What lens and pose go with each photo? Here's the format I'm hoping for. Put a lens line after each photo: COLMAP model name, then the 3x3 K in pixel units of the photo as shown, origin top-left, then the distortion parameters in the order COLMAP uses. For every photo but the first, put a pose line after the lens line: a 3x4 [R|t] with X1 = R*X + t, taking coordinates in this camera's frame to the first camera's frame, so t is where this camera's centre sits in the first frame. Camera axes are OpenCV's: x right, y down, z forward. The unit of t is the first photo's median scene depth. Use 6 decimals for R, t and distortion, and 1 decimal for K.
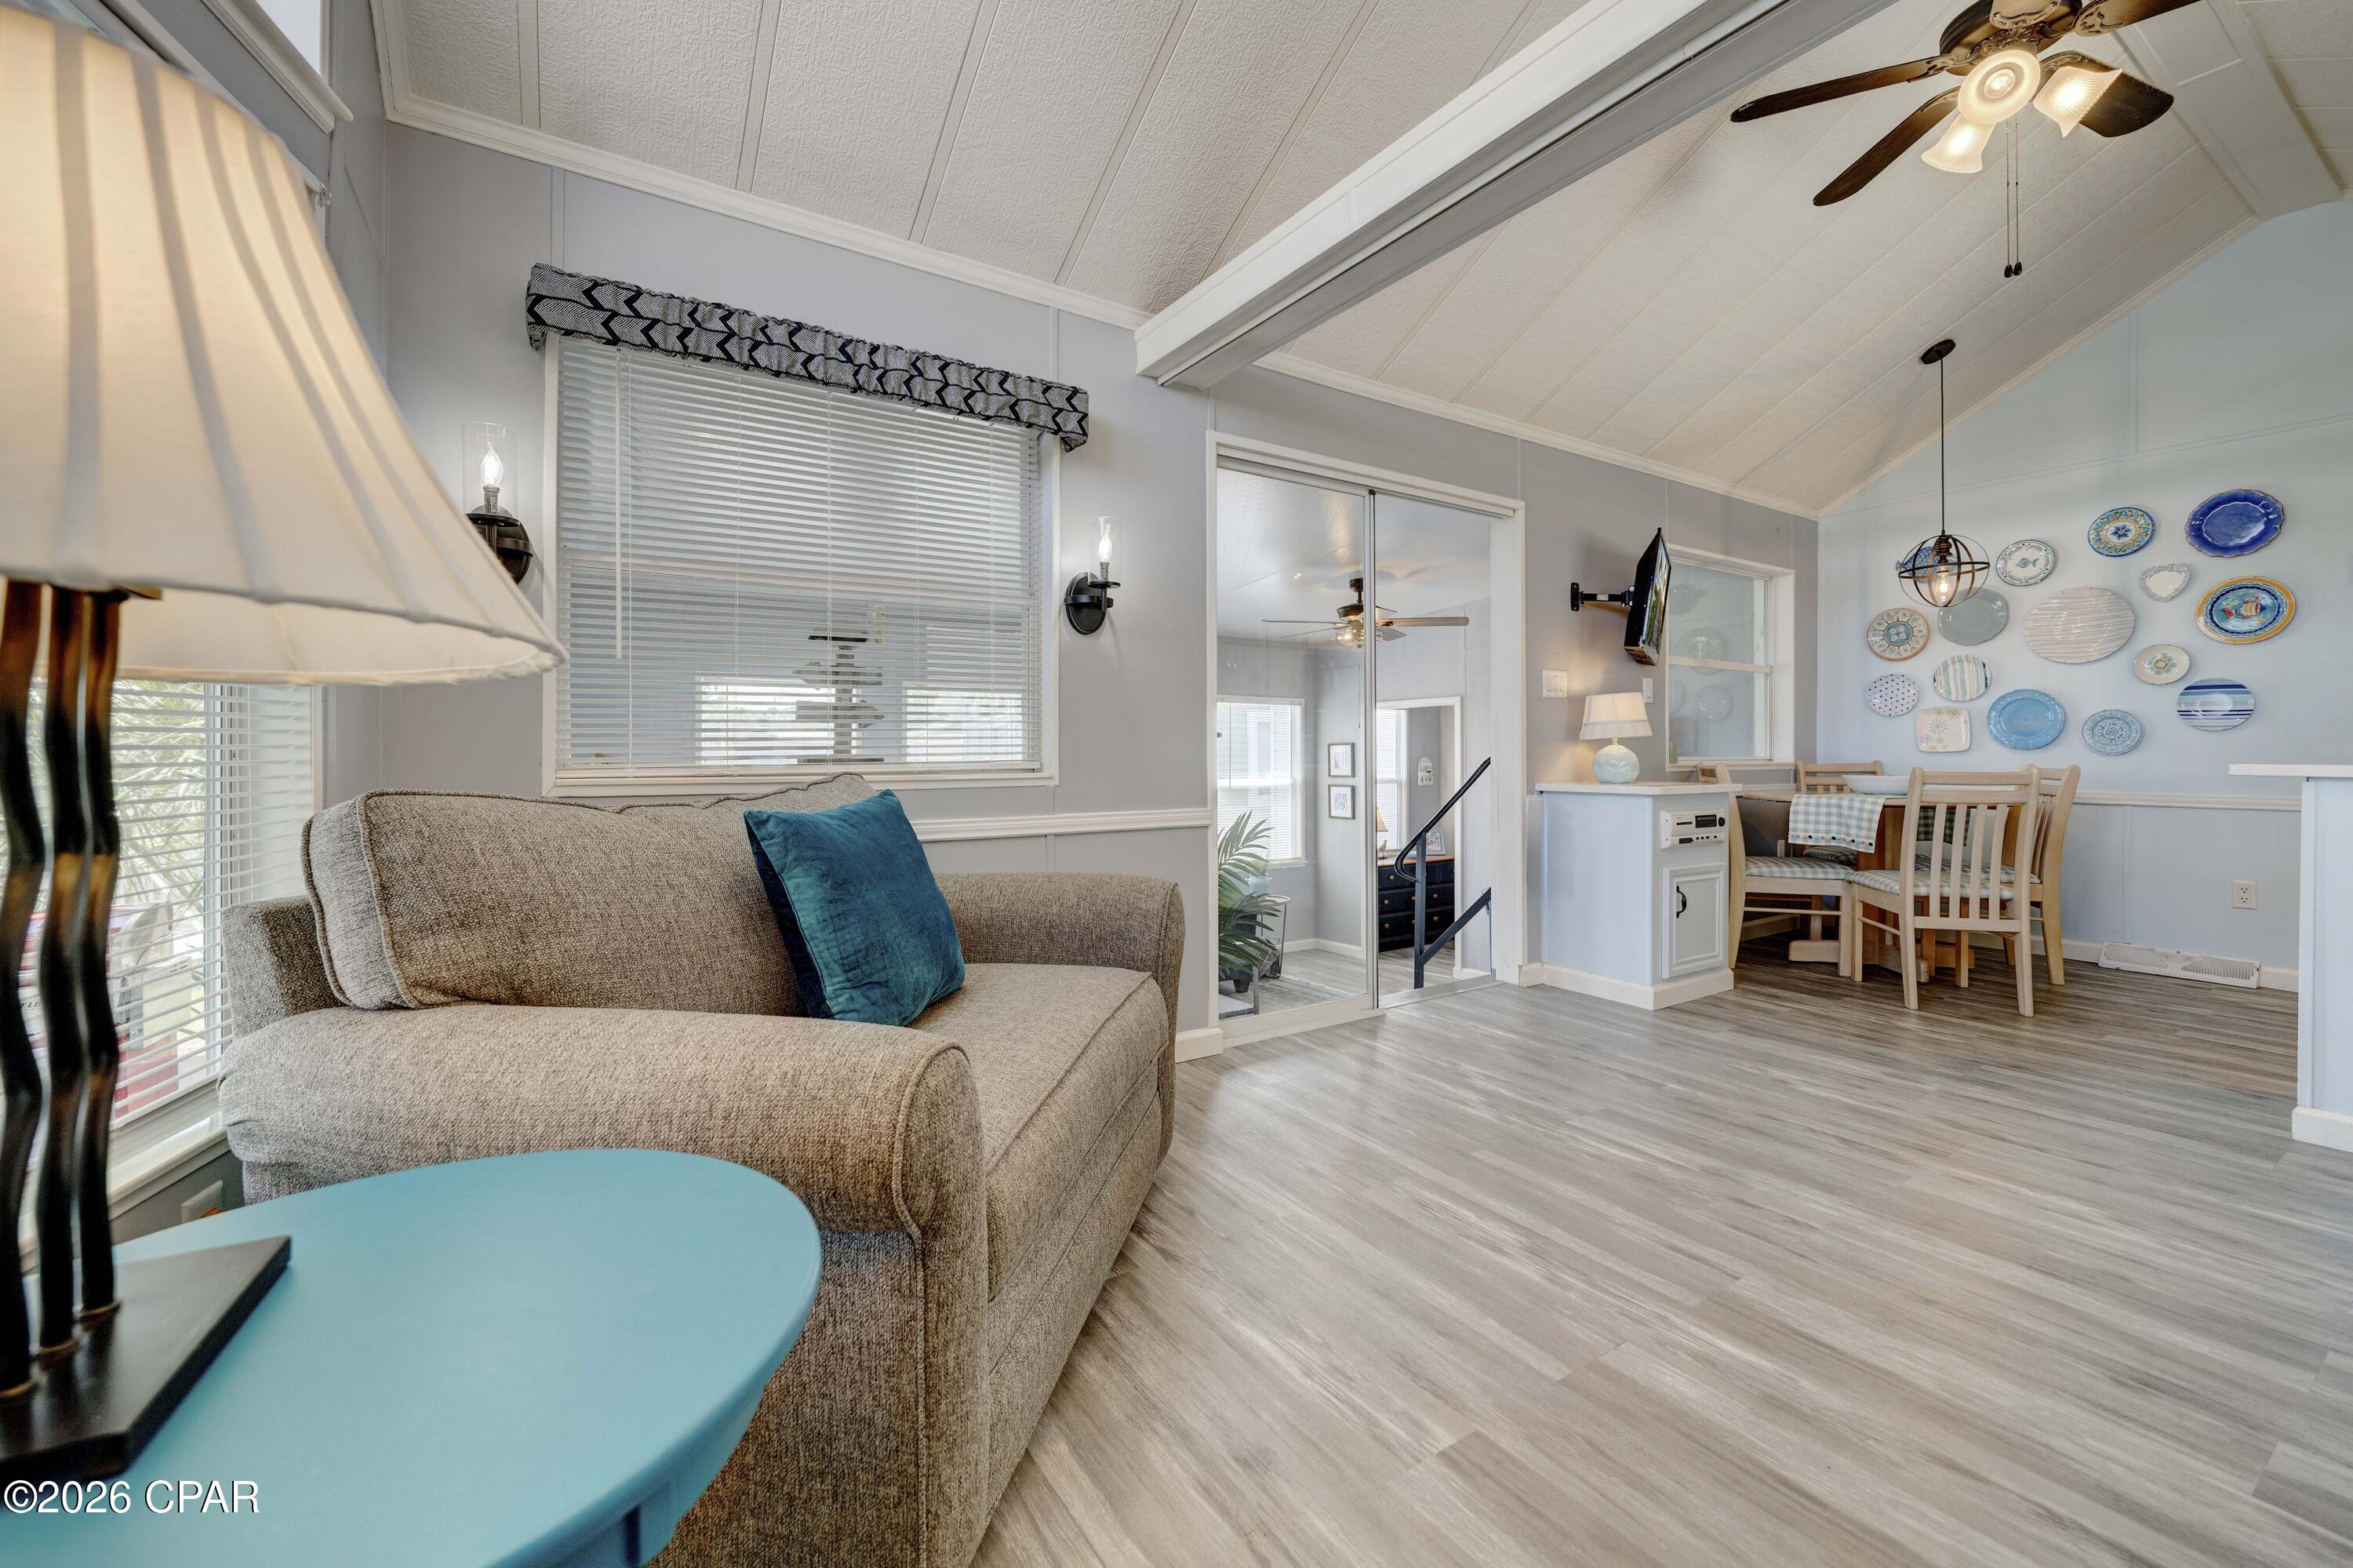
lens RADIAL K [[921.4, 0, 1184.0], [0, 921.4, 758.0], [0, 0, 1]] dist [-0.004568, 0.000199]
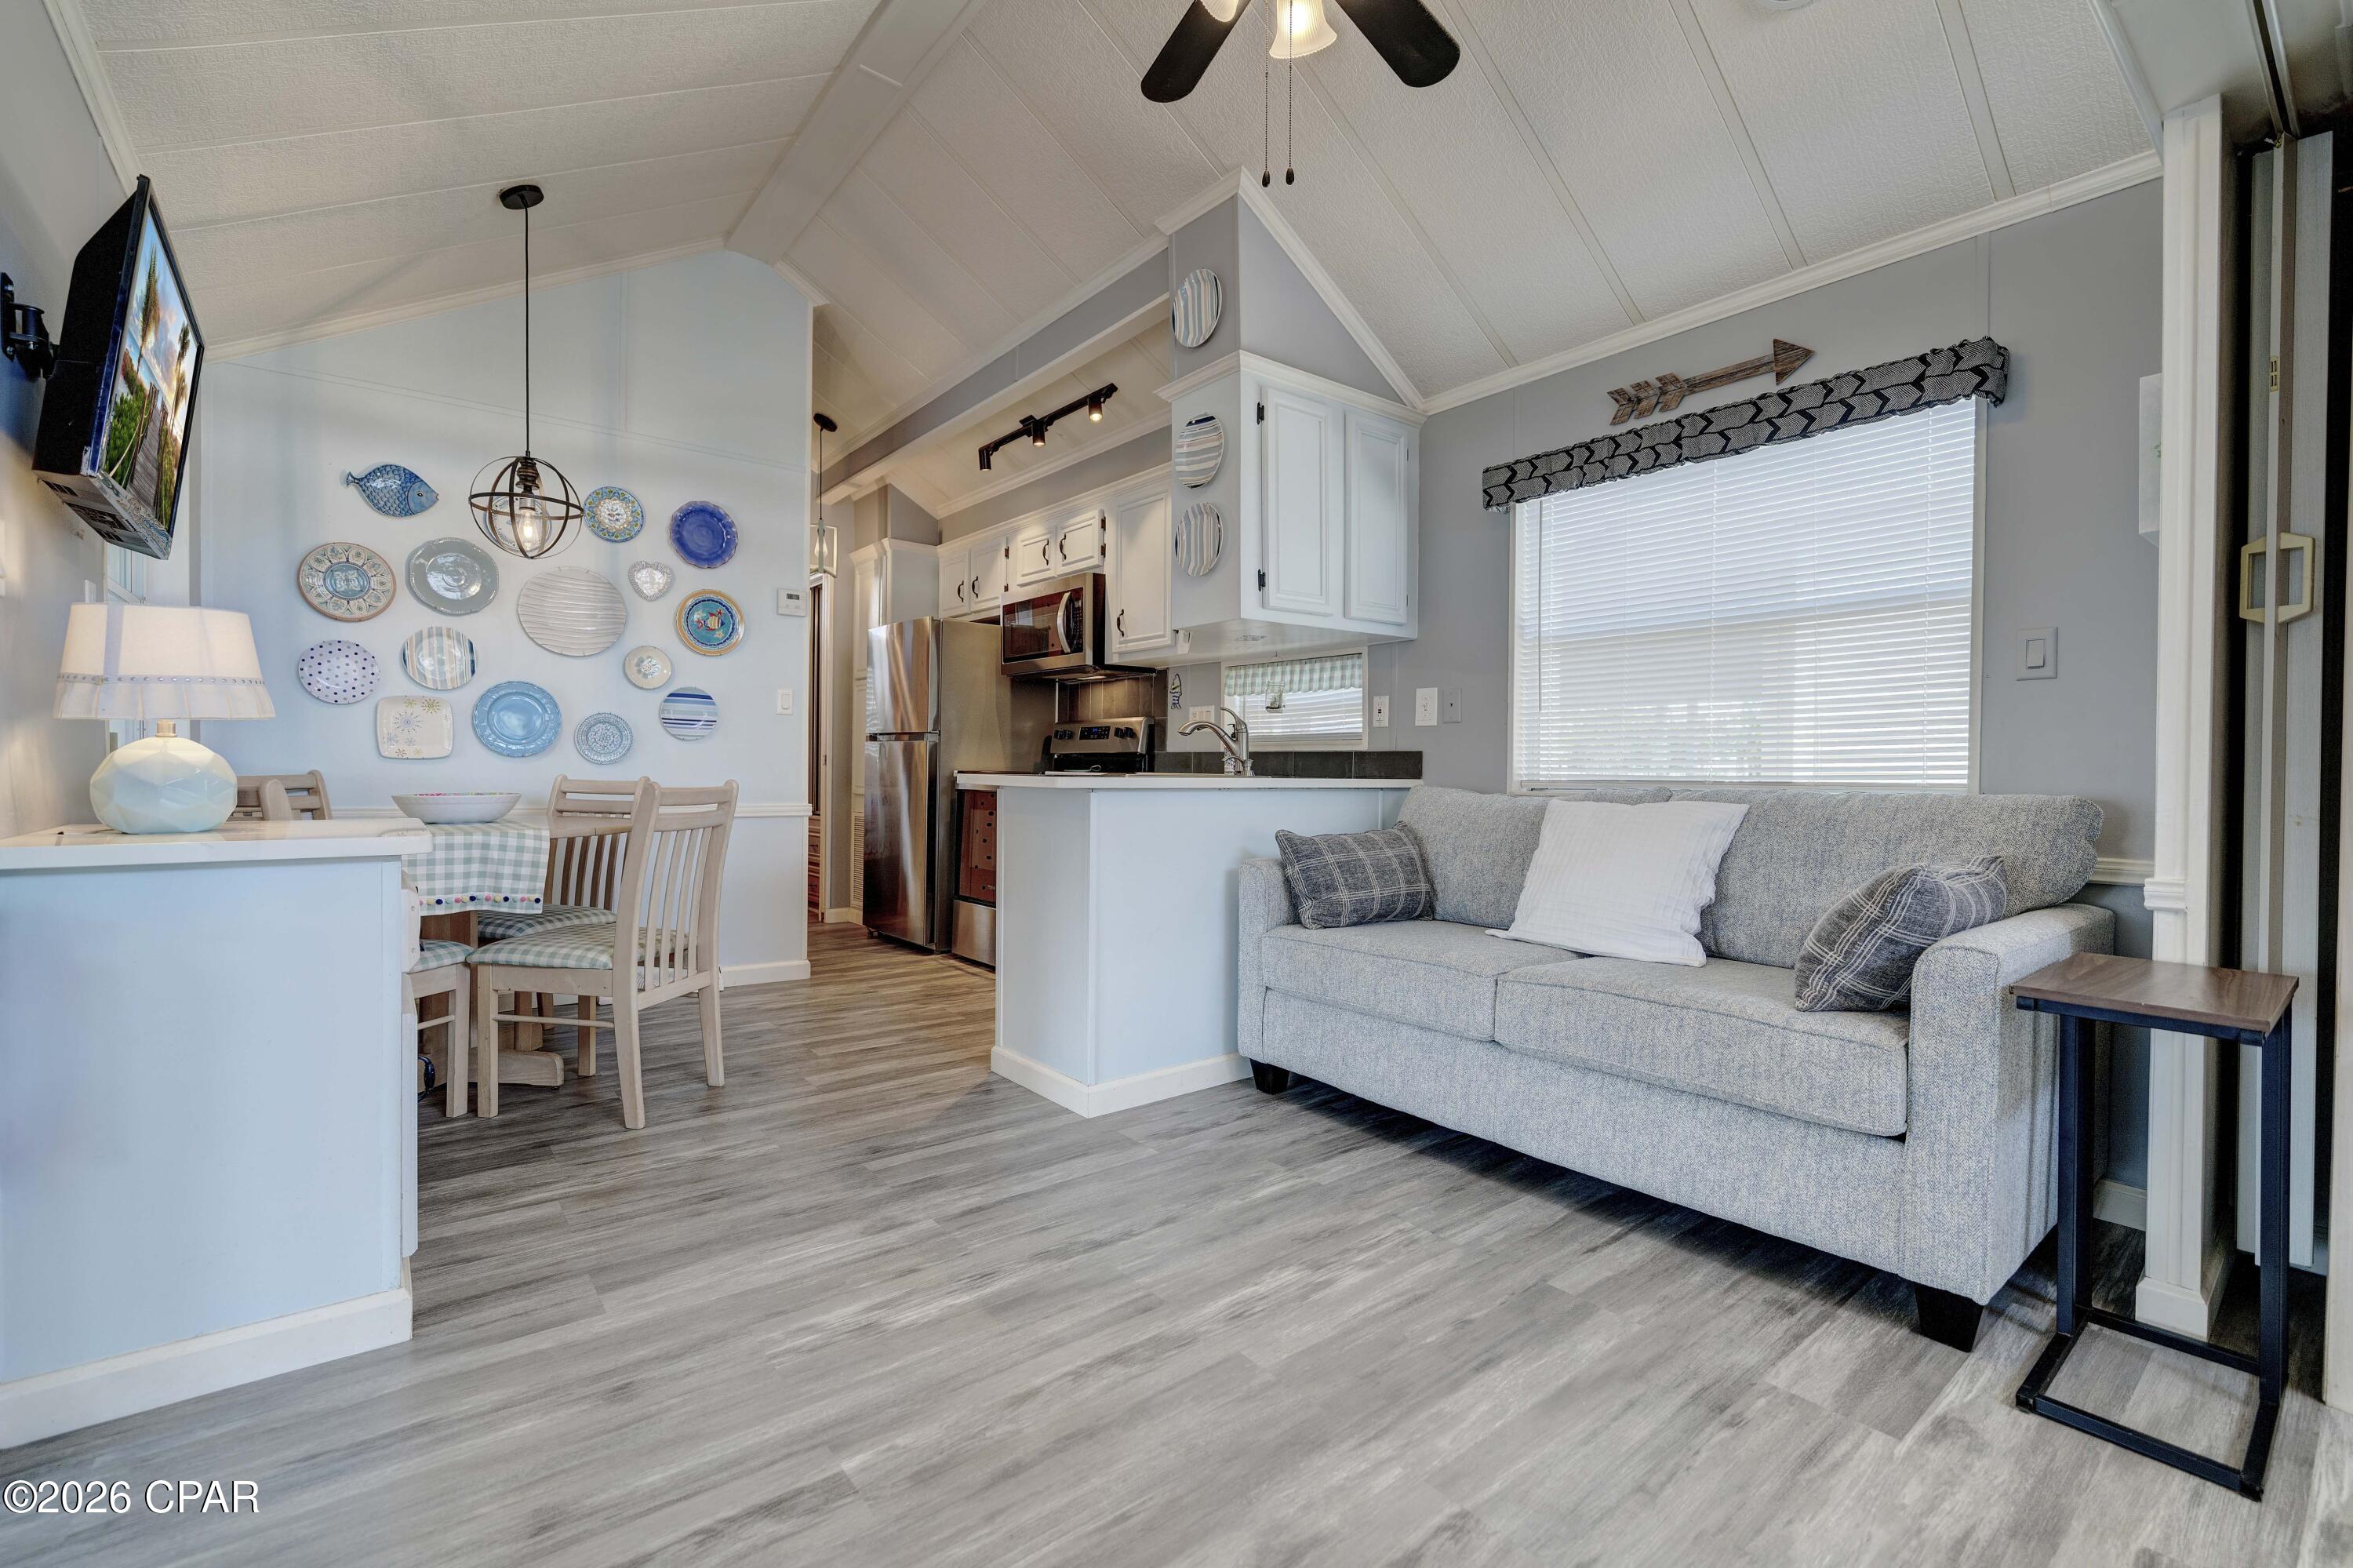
lens RADIAL K [[1007.9, 0, 1117.1], [0, 1007.9, 780.1], [0, 0, 1]] dist [0.000553, -0.000124]
pose [[-0.069778, -0.014027, 0.997464, 0.004036], [-0.006385, 0.999887, 0.013615, -0.004549], [-0.997542, -0.005419, -0.069860, 0.676218]]
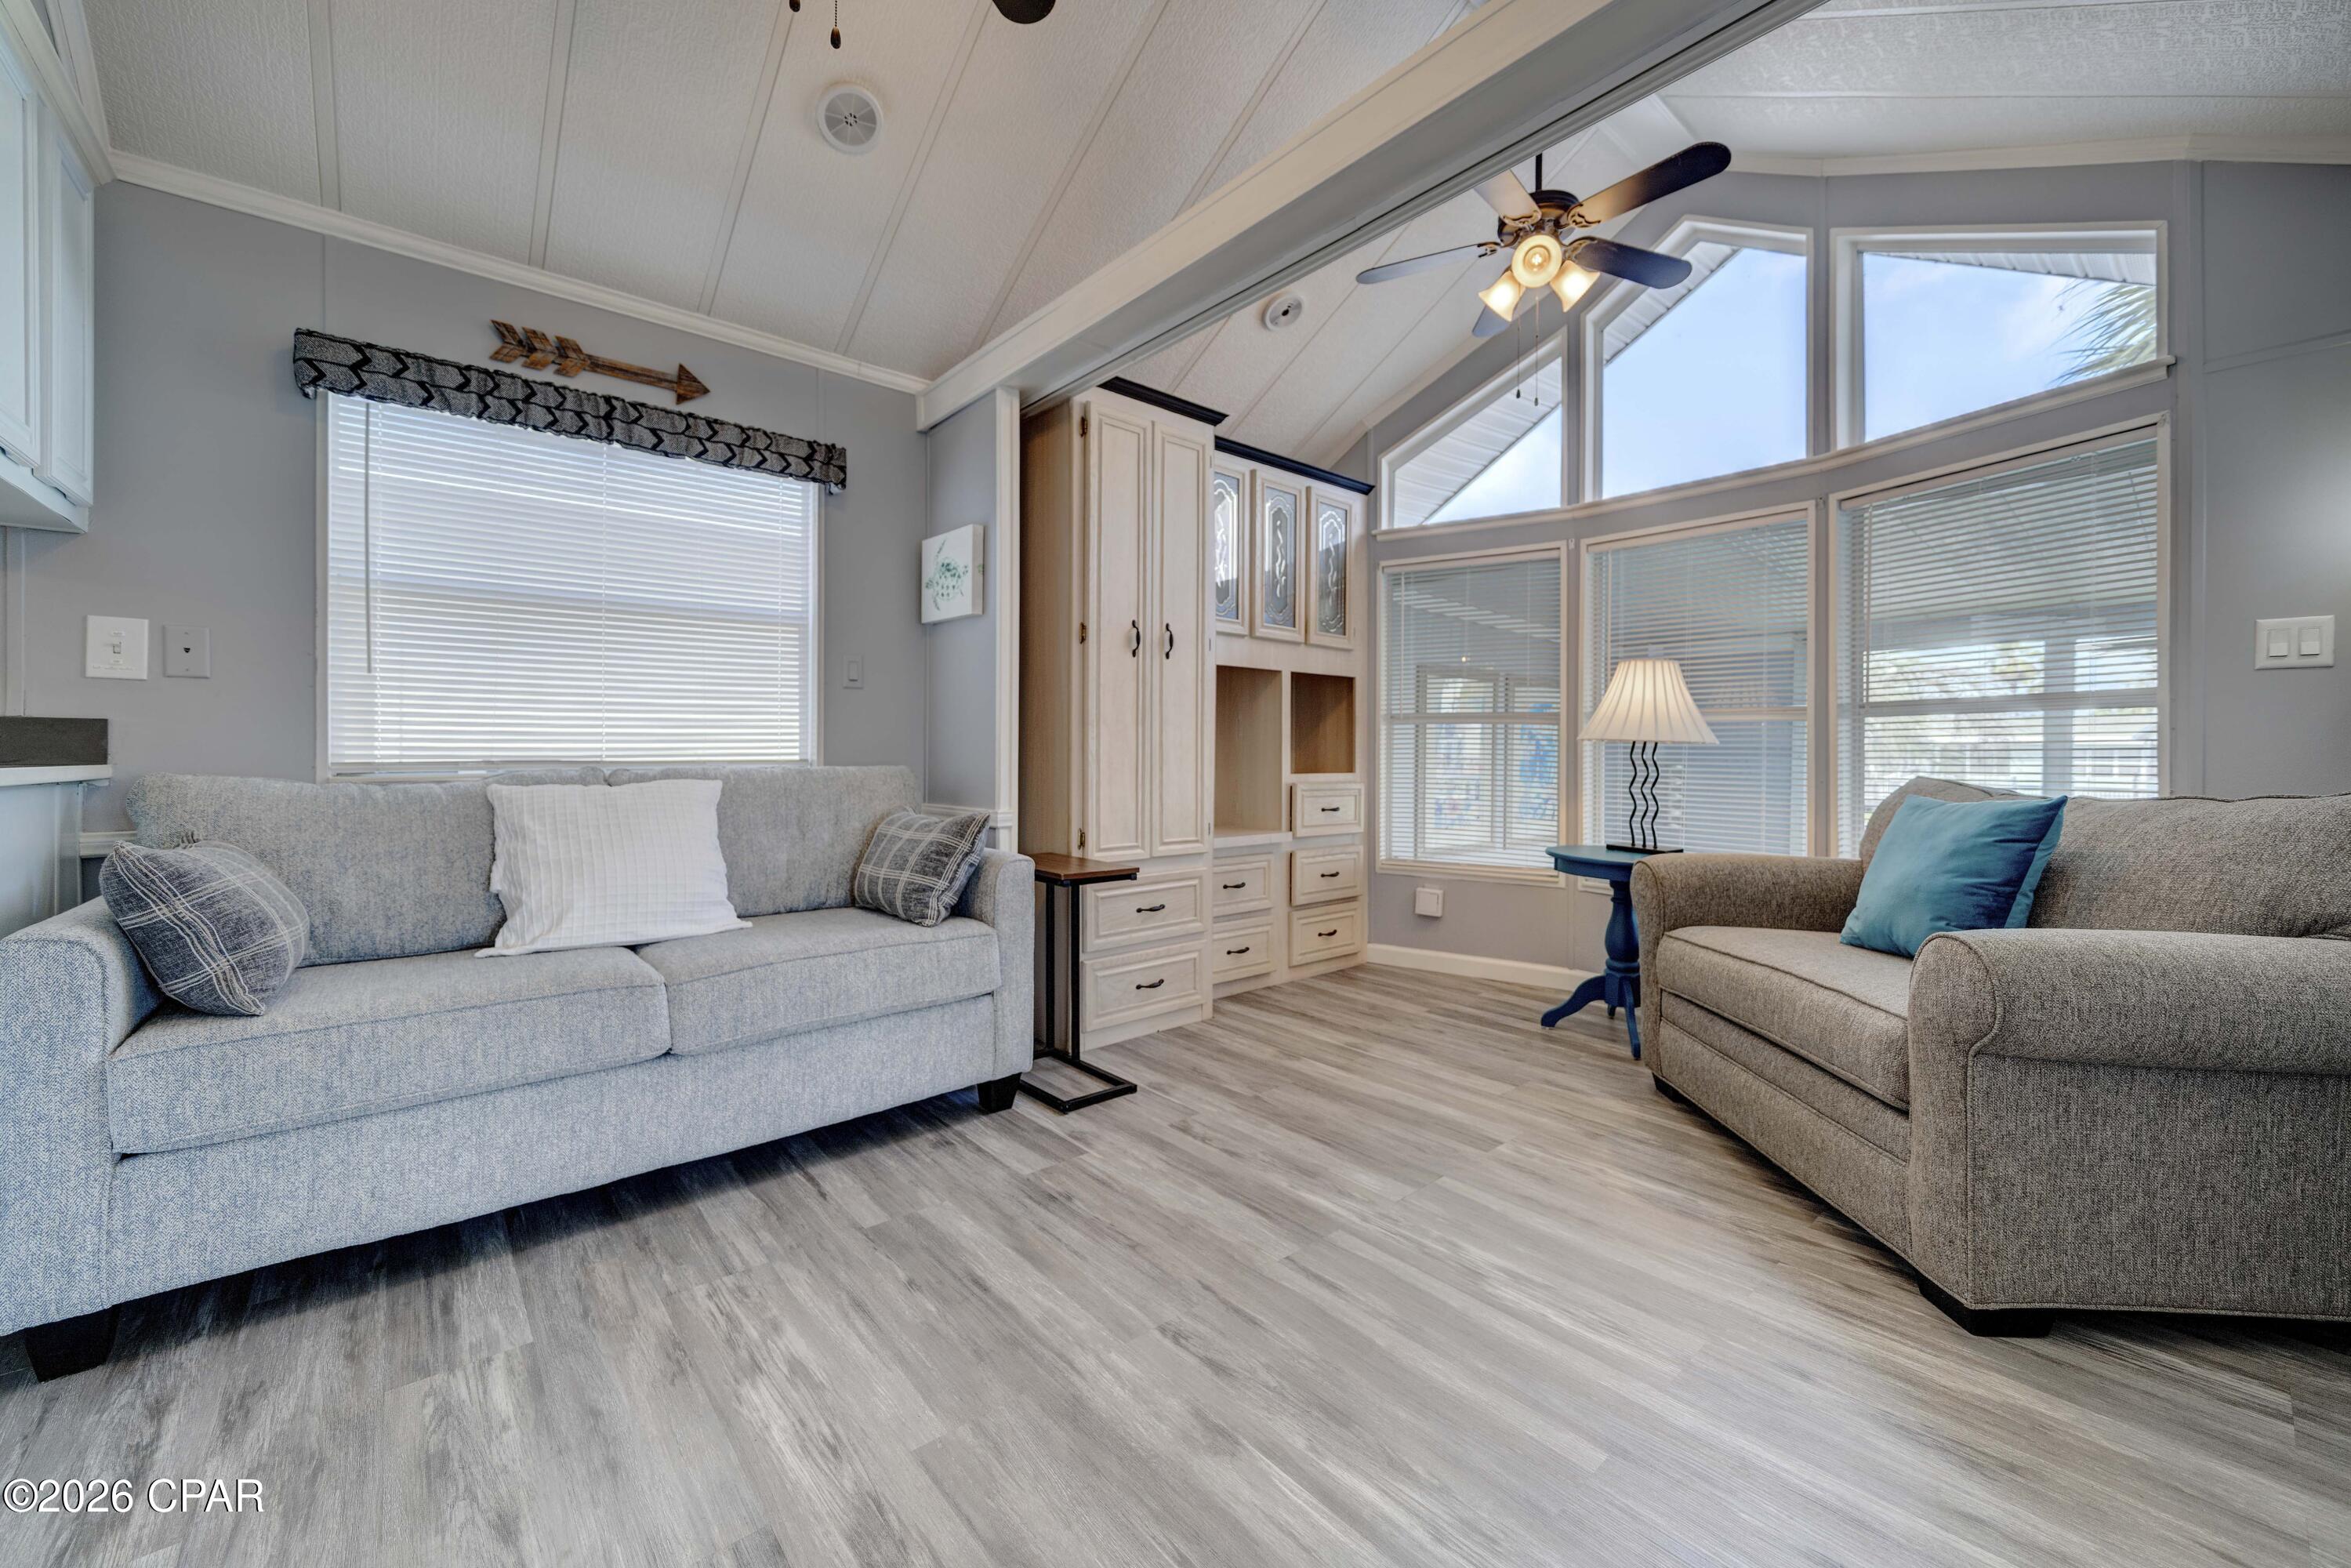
lens RADIAL K [[920.6, 0, 1182.9], [0, 920.6, 758.0], [0, 0, 1]] dist [-0.004568, 0.000199]
pose [[-0.989632, -0.004578, -0.143550, 0.412144], [-0.005652, 0.999959, 0.007076, -0.005498], [0.143512, 0.007814, -0.989618, 0.952339]]
